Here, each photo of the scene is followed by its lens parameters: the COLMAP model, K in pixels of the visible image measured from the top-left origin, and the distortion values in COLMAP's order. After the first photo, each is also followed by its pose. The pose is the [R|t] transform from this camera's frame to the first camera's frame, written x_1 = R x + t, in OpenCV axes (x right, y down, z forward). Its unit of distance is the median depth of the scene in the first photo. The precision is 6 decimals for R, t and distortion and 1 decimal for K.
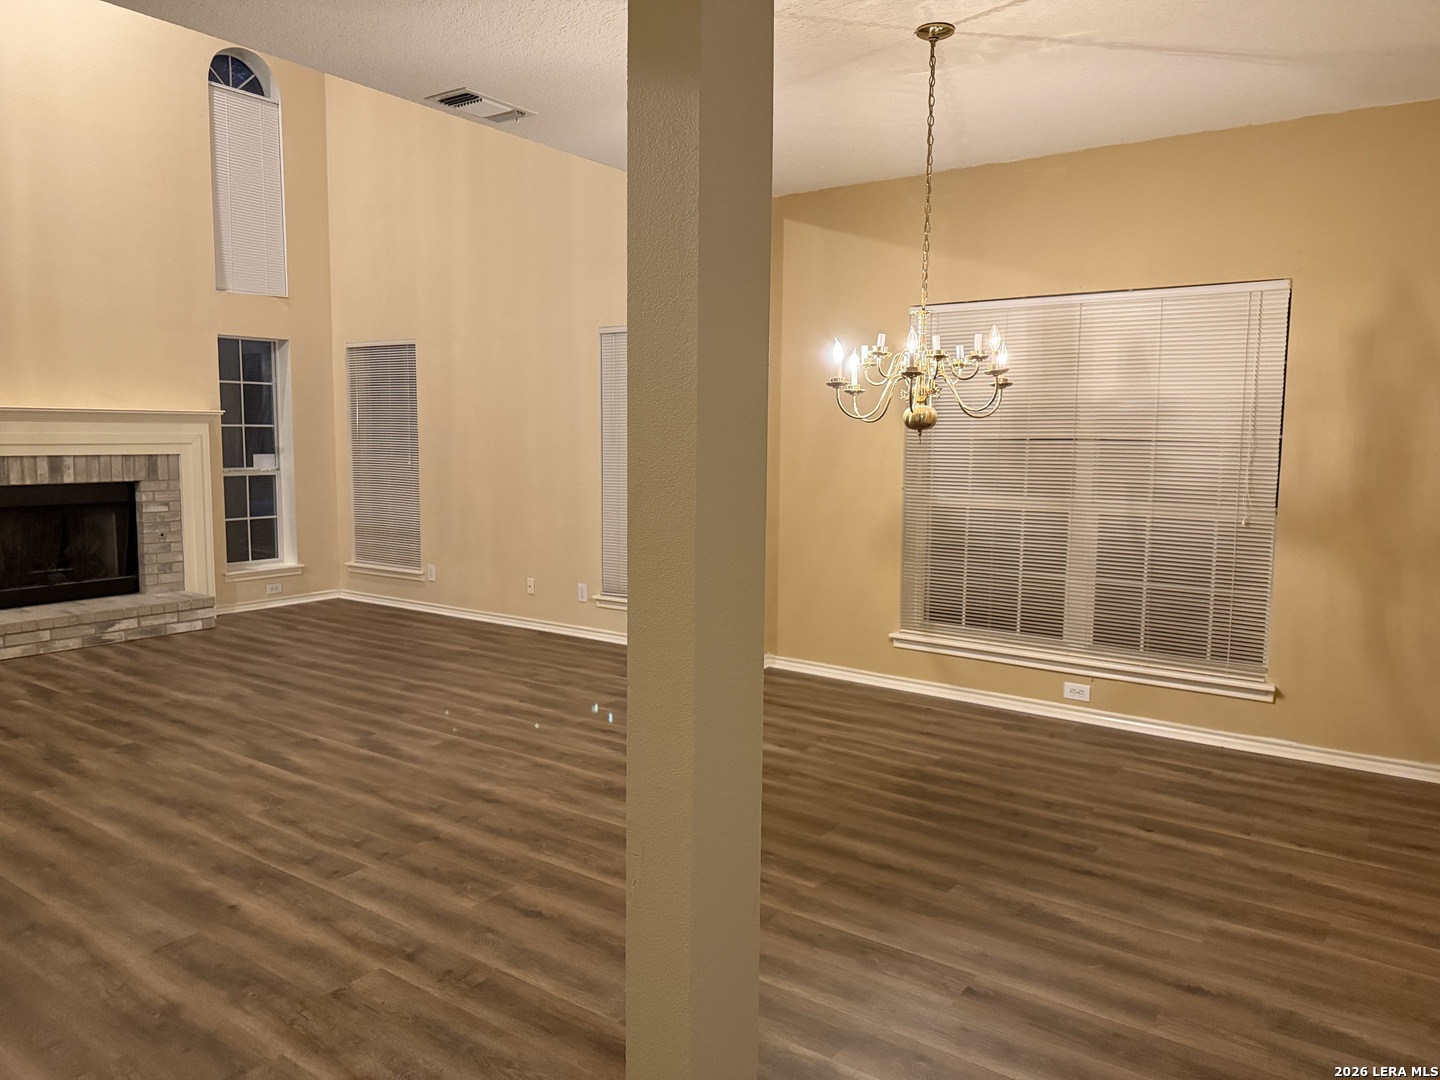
lens RADIAL K [[1007.3, 0, 725.0], [0, 1007.3, 544.4], [0, 0, 1]] dist [0.062190, -0.082674]
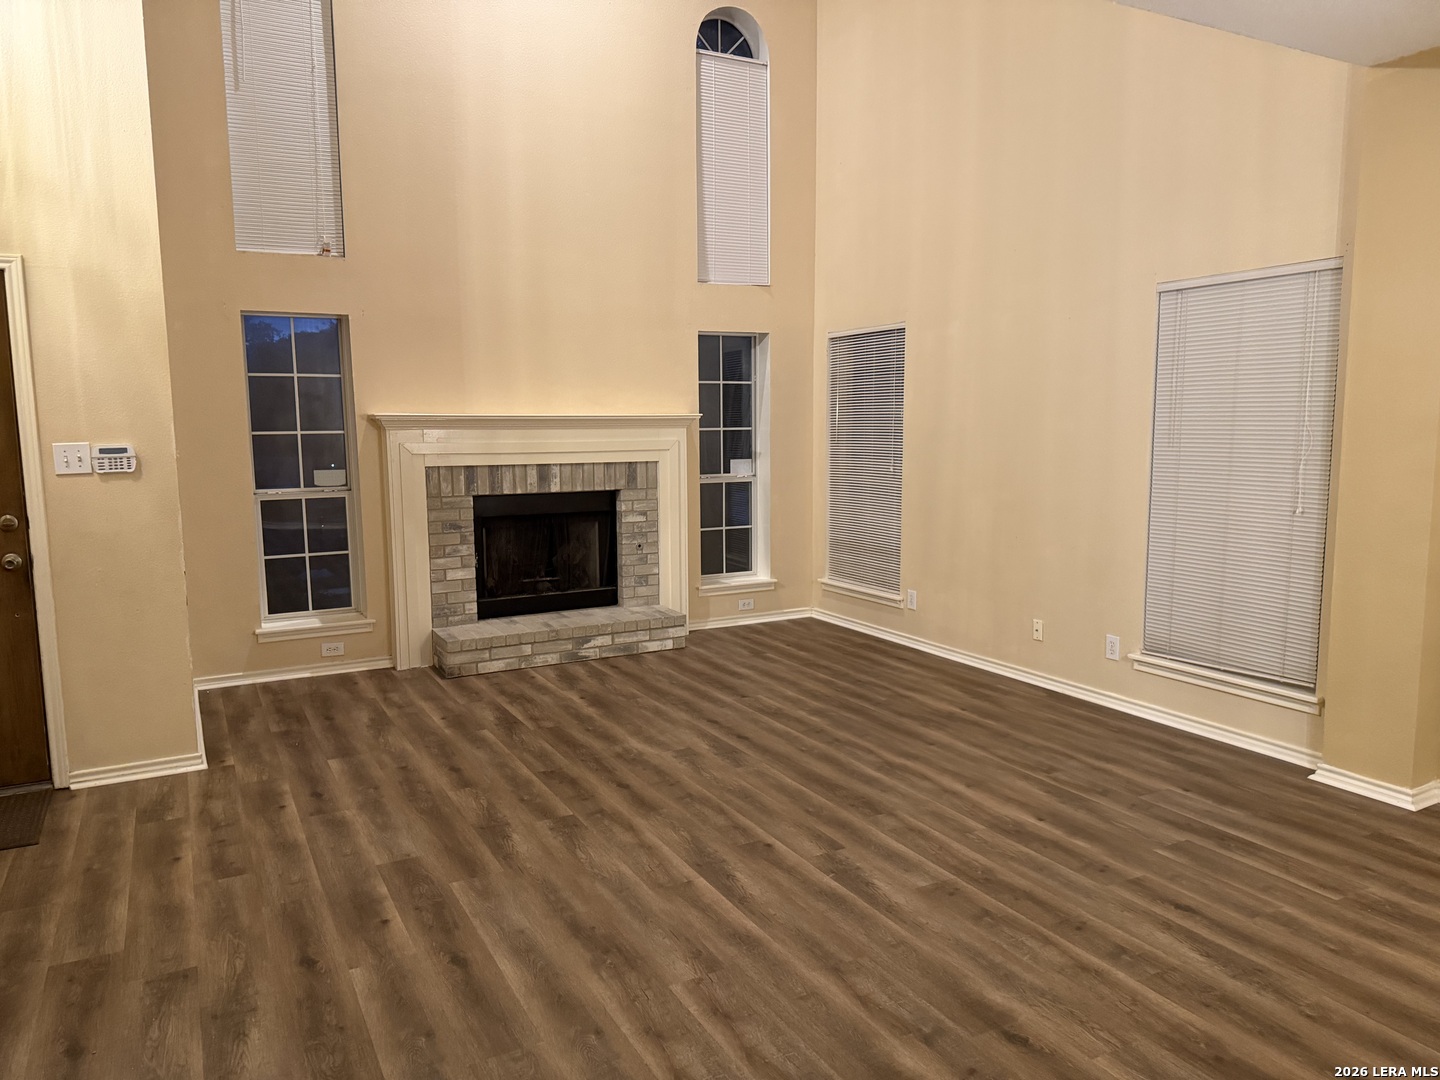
lens RADIAL K [[1007.3, 0, 725.0], [0, 1007.3, 544.4], [0, 0, 1]] dist [0.062190, -0.082674]
pose [[0.897004, 0.037275, -0.440448, -0.071829], [-0.032855, 0.999304, 0.017661, -0.032509], [0.440800, -0.001371, 0.897604, 0.205455]]
